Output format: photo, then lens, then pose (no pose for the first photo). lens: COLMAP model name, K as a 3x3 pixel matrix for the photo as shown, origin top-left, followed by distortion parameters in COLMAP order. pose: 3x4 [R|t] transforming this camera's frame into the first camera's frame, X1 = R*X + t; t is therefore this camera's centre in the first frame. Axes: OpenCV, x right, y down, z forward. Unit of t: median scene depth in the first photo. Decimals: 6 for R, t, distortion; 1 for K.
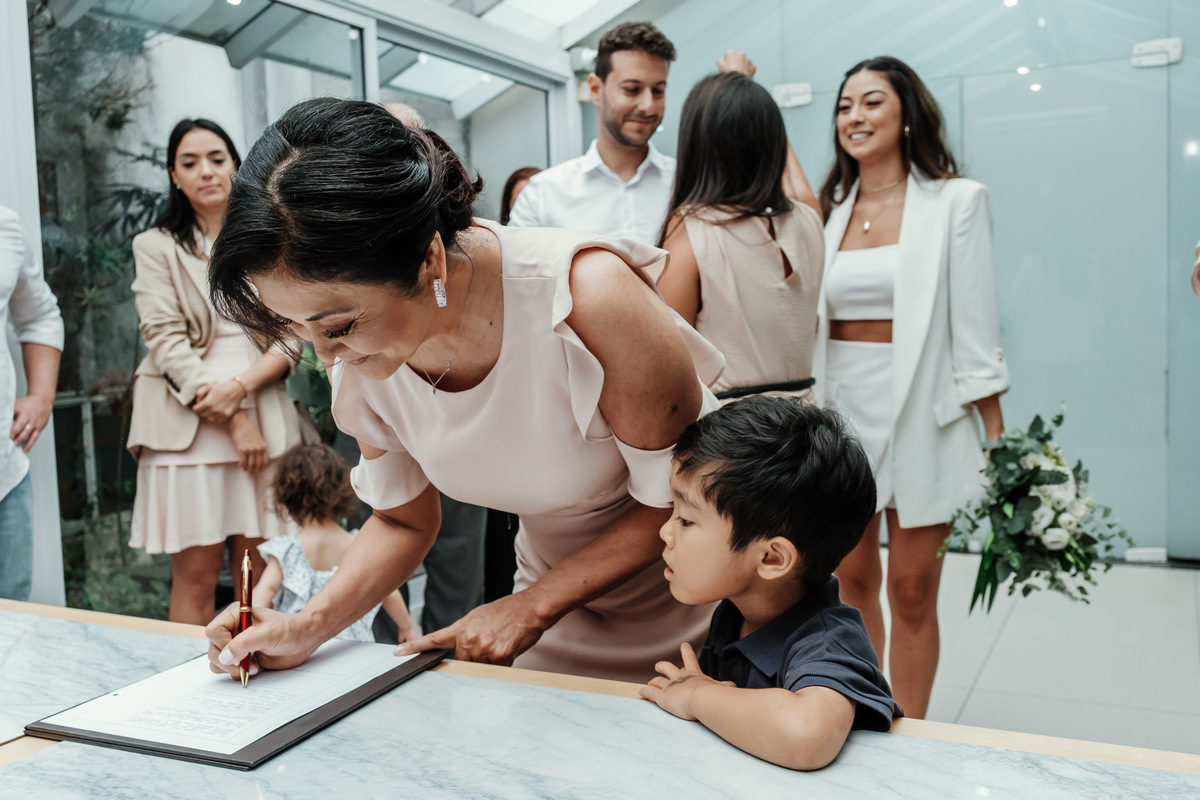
lens RADIAL K [[1124.0, 0, 590.4], [0, 1124.0, 423.2], [0, 0, 1]] dist [-0.002033, -0.003429]
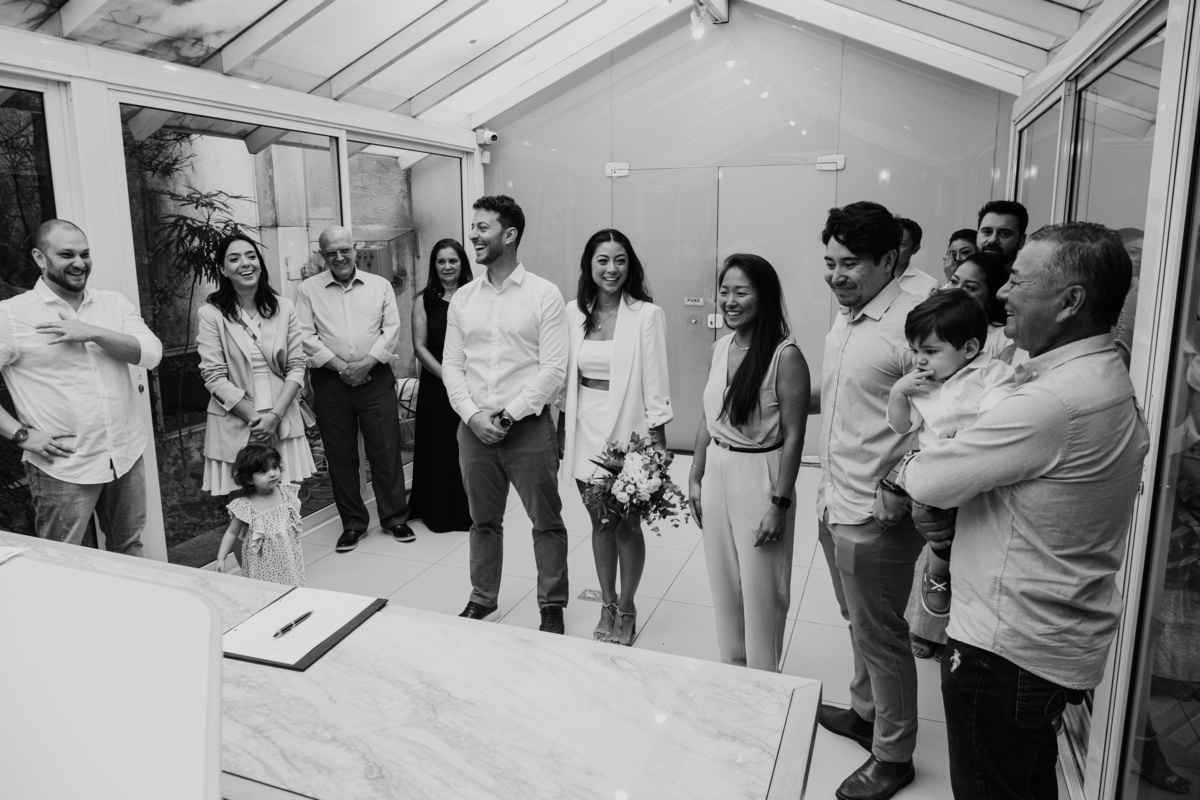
lens RADIAL K [[810.8, 0, 604.4], [0, 810.8, 384.0], [0, 0, 1]] dist [-0.017046, 0.004681]
pose [[0.993387, 0.000035, 0.114814, 0.110022], [-0.011063, 0.995376, 0.095411, -0.360789], [-0.114280, -0.096051, 0.988794, -0.555832]]
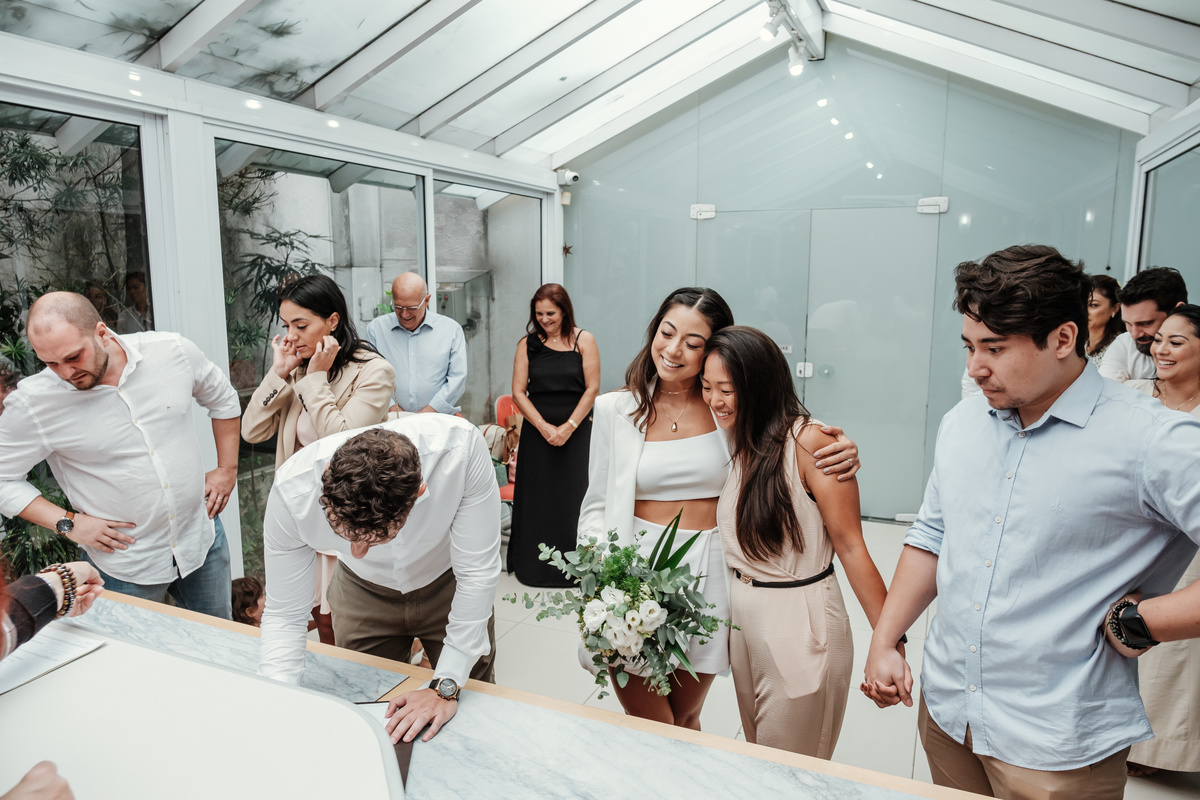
lens RADIAL K [[806.8, 0, 604.5], [0, 806.8, 404.7], [0, 0, 1]] dist [-0.006434, -0.001134]
pose [[0.997692, 0.020723, 0.064669, -0.069732], [-0.025253, 0.997225, 0.070037, -0.373333], [-0.063038, -0.071509, 0.995446, -0.364829]]
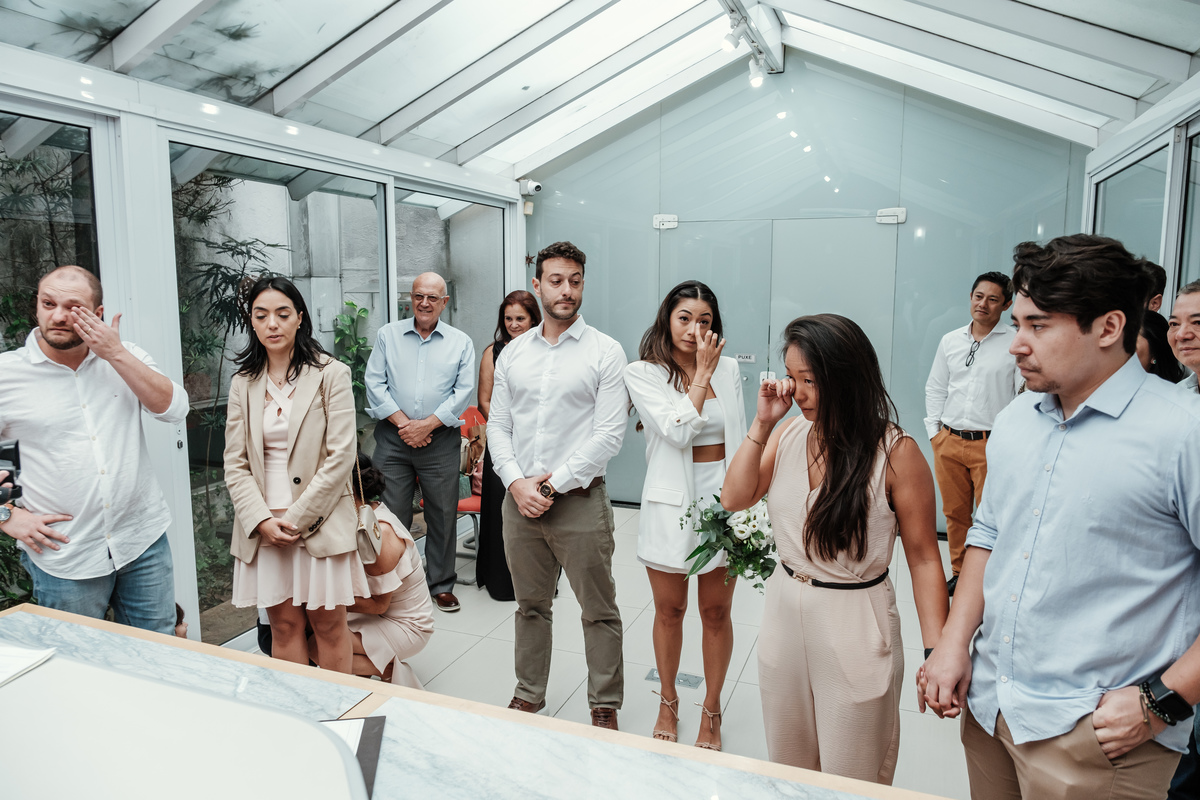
lens RADIAL K [[804.5, 0, 600.0], [0, 804.5, 400.0], [0, 0, 1]] dist [-0.007623, -0.003366]
pose [[0.994154, 0.016270, 0.106743, -0.081404], [-0.021334, 0.998692, 0.046474, -0.353418], [-0.105847, -0.048479, 0.993200, -0.330364]]
